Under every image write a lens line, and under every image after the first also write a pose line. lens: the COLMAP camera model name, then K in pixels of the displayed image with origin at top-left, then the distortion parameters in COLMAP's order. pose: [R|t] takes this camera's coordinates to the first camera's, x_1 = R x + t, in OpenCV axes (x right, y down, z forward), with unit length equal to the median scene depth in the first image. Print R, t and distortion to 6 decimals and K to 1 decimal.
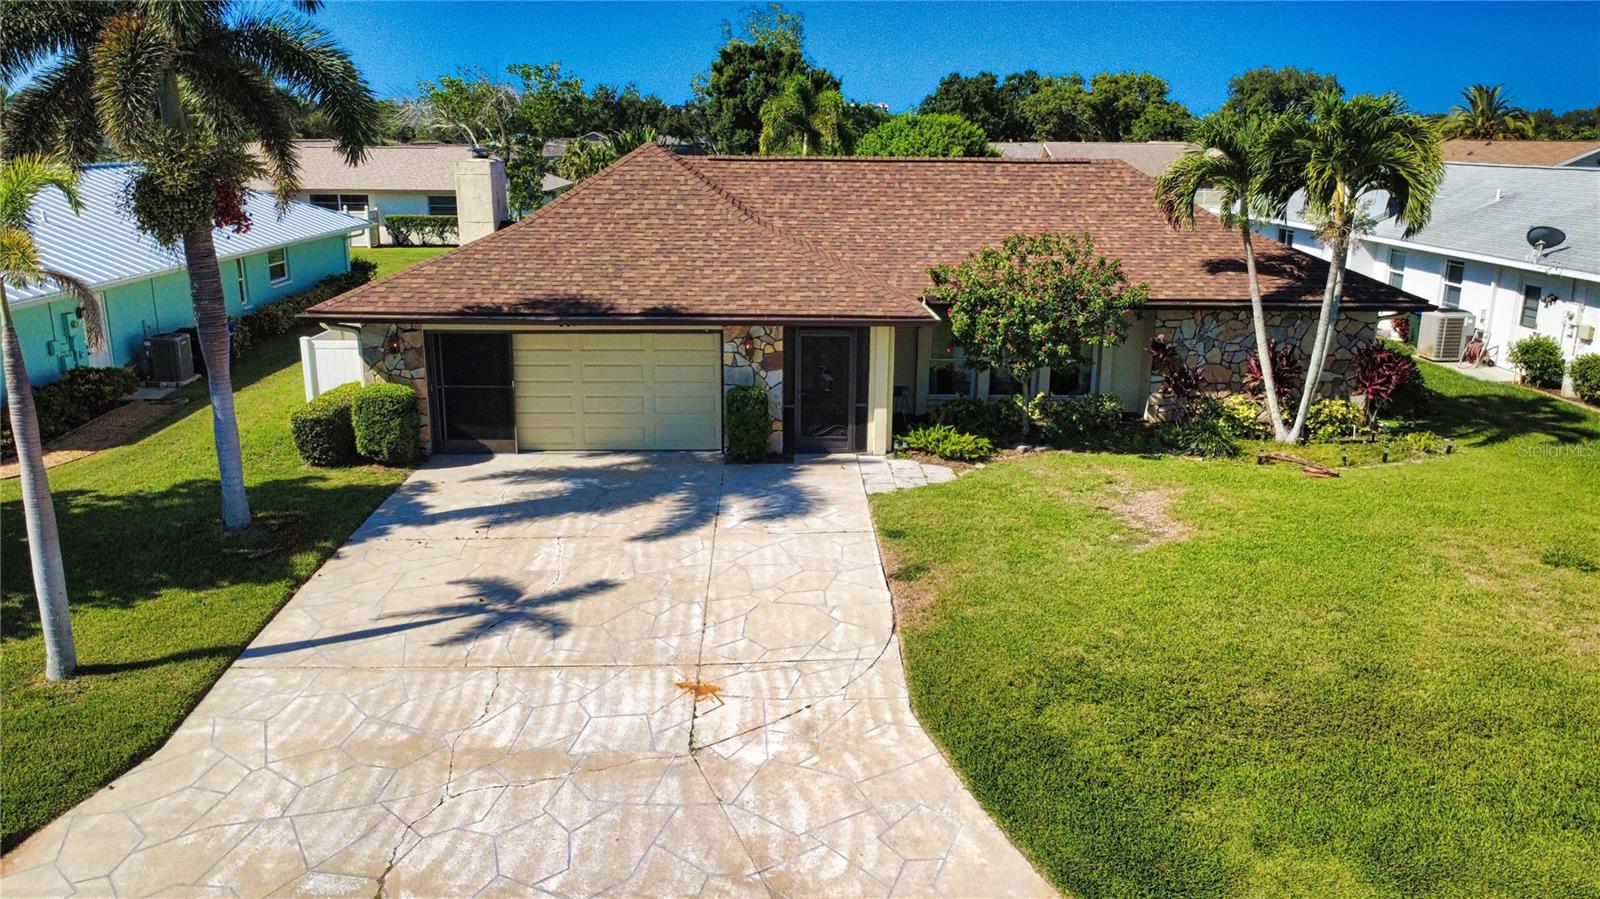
lens RADIAL K [[1165.9, 0, 802.5], [0, 1165.9, 448.1], [0, 0, 1]] dist [-0.002625, 0.002329]
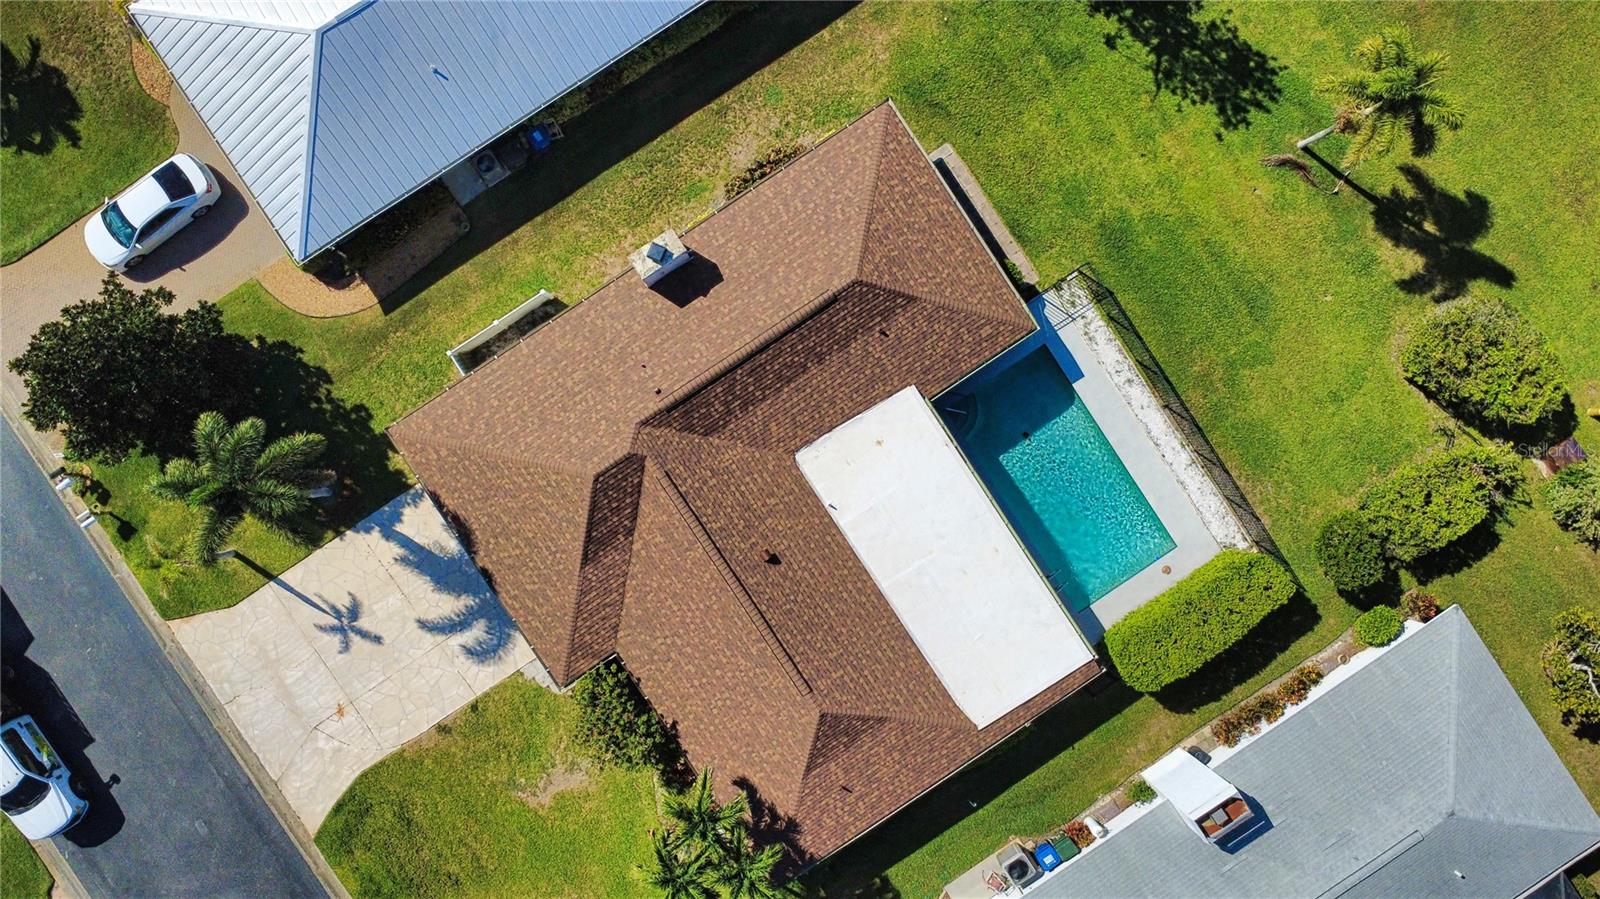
lens RADIAL K [[1166.7, 0, 799.3], [0, 1166.7, 448.8], [0, 0, 1]] dist [-0.000265, -0.000368]
pose [[0.529394, 0.848312, 0.010427, -0.044290], [-0.245862, 0.141645, 0.958900, -2.324972], [0.811969, -0.510200, 0.283553, 1.026418]]
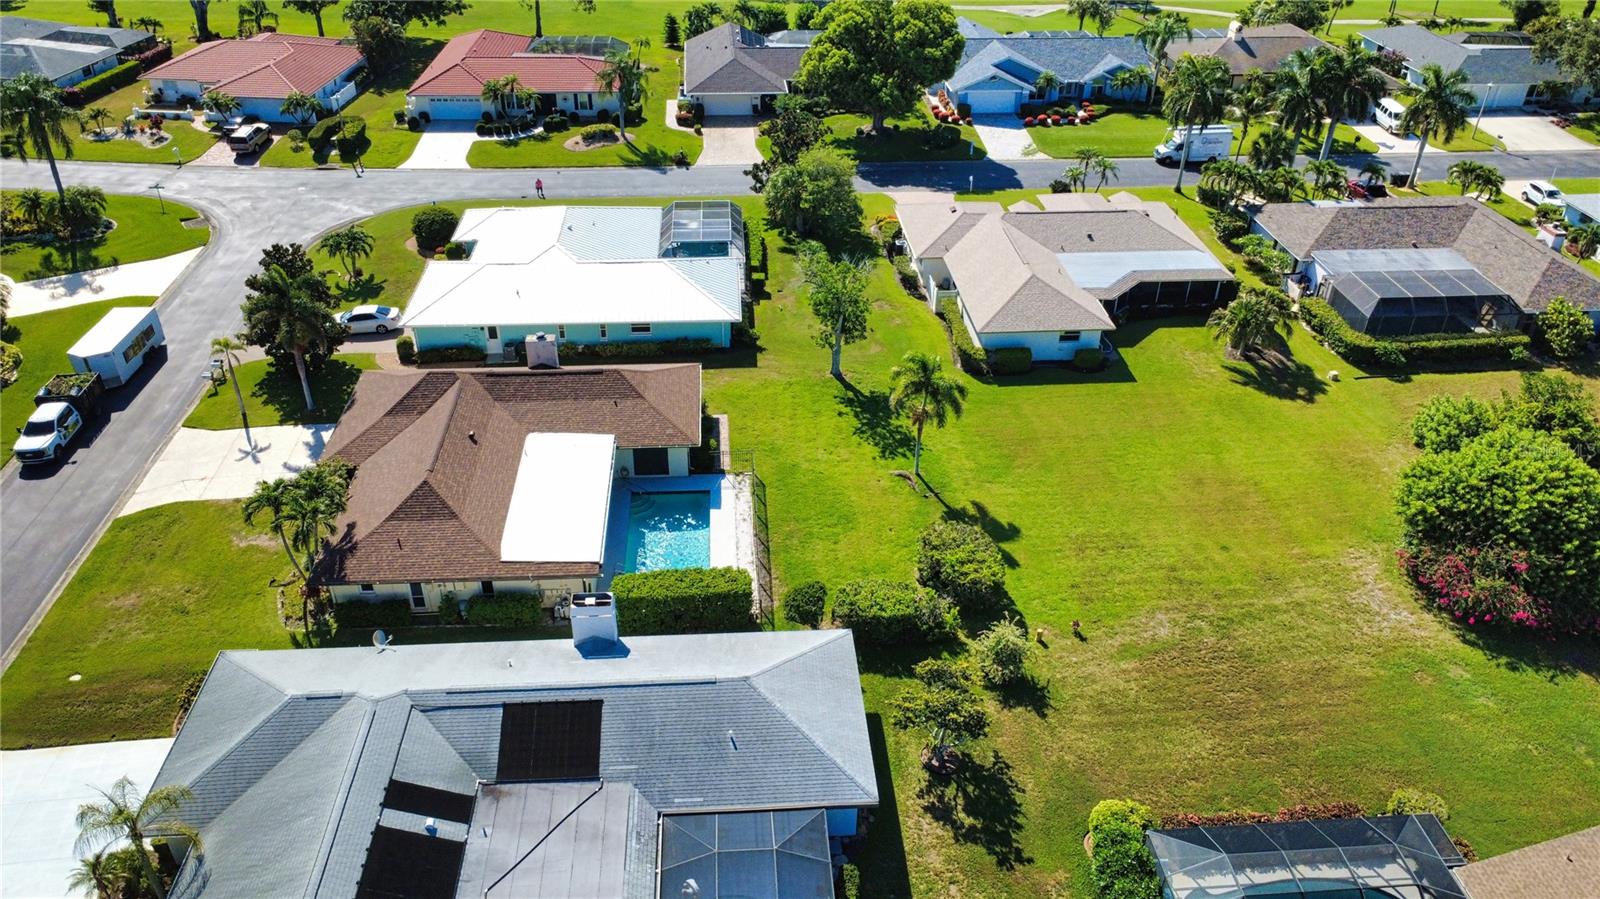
lens RADIAL K [[1167.1, 0, 800.5], [0, 1167.1, 446.6], [0, 0, 1]] dist [0.002682, -0.004047]
pose [[0.040698, 0.533566, -0.844778, 2.969932], [-0.278526, 0.818024, 0.503250, -2.233874], [0.959566, 0.214812, 0.181904, 1.763526]]
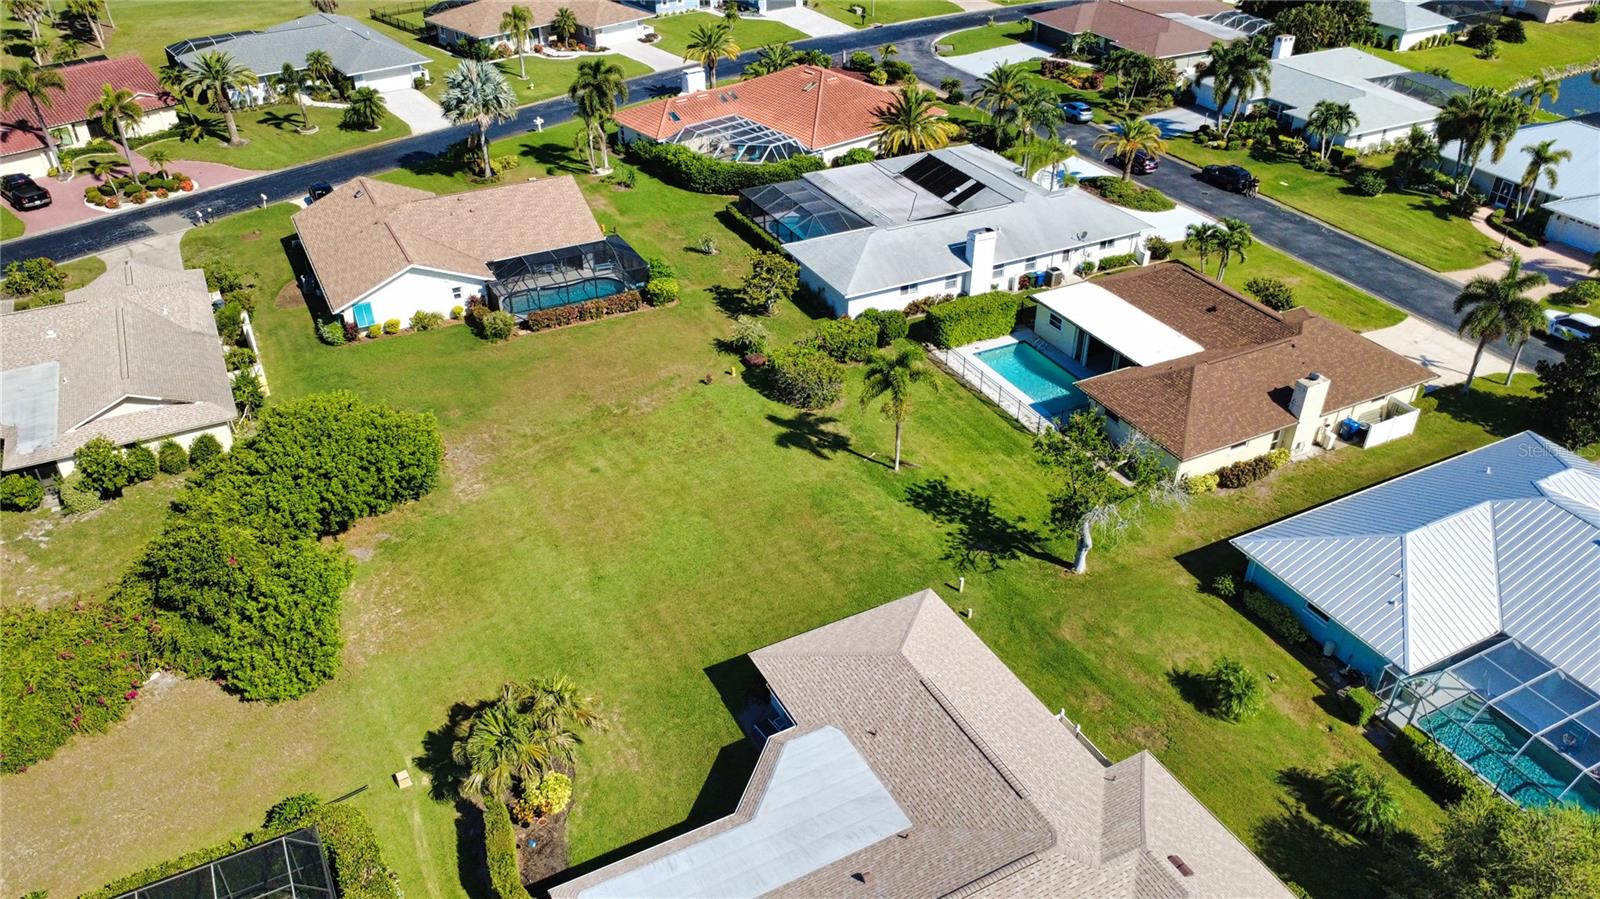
lens RADIAL K [[1161.2, 0, 799.8], [0, 1161.2, 454.5], [0, 0, 1]] dist [-0.002993, 0.002827]
pose [[-0.430979, -0.505845, 0.747247, -2.497855], [0.232333, 0.737977, 0.633570, -2.799891], [-0.871940, 0.446665, -0.200528, 3.719209]]
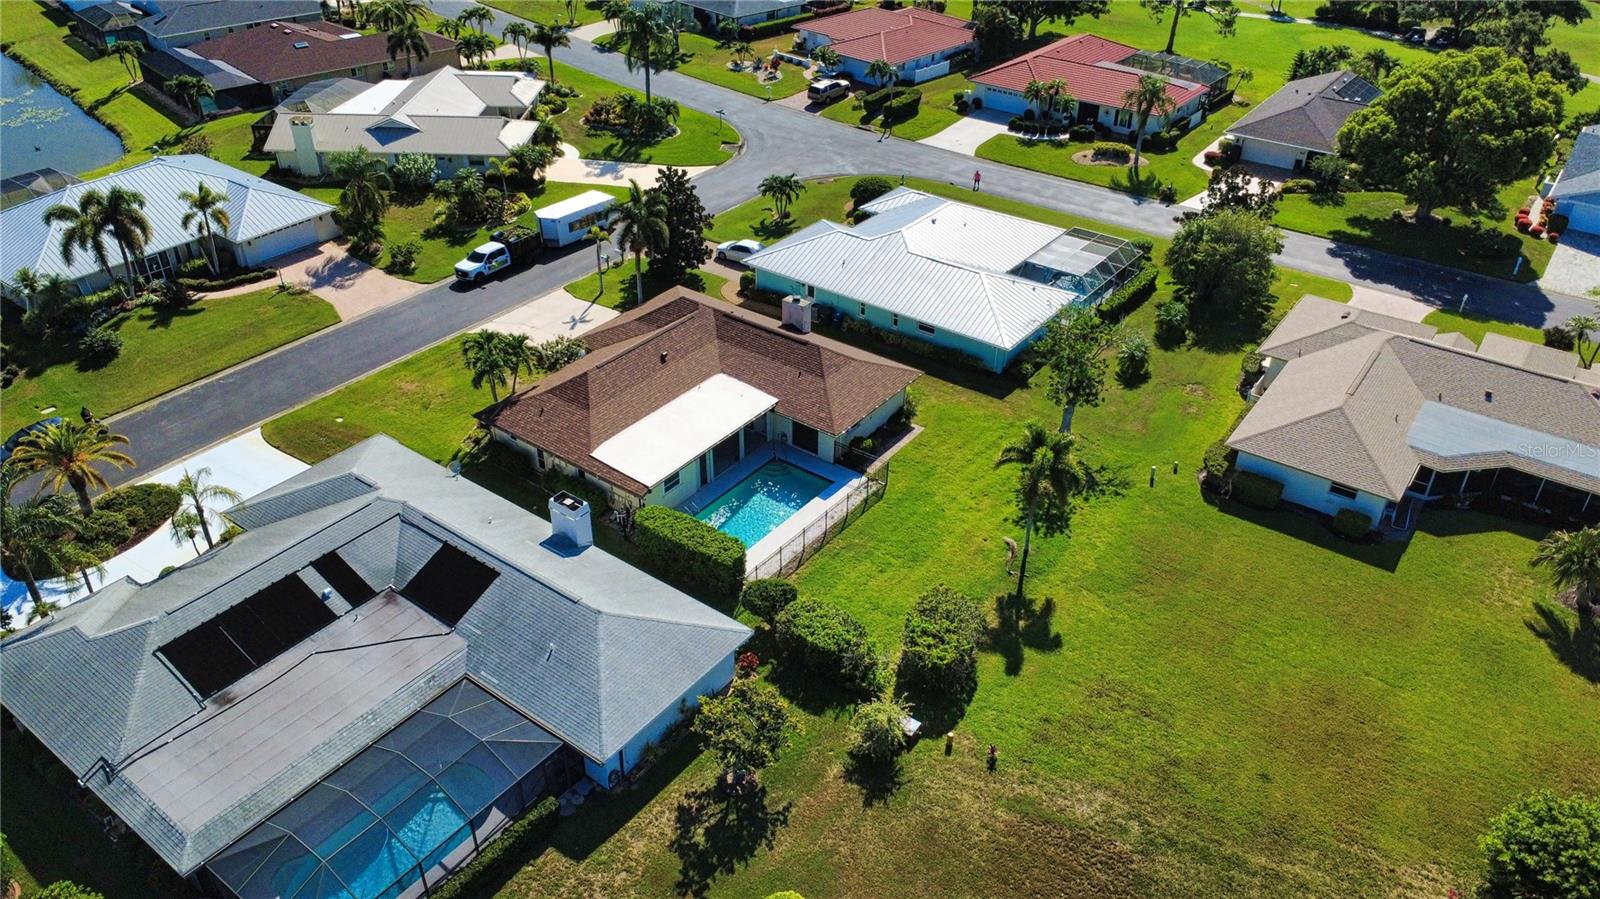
lens RADIAL K [[1166.7, 0, 799.3], [0, 1166.7, 448.8], [0, 0, 1]] dist [-0.000265, -0.000368]
pose [[-0.621354, 0.416238, -0.663826, 2.479289], [-0.222934, 0.718290, 0.659059, -2.707425], [0.751145, 0.557499, -0.353519, 3.304652]]
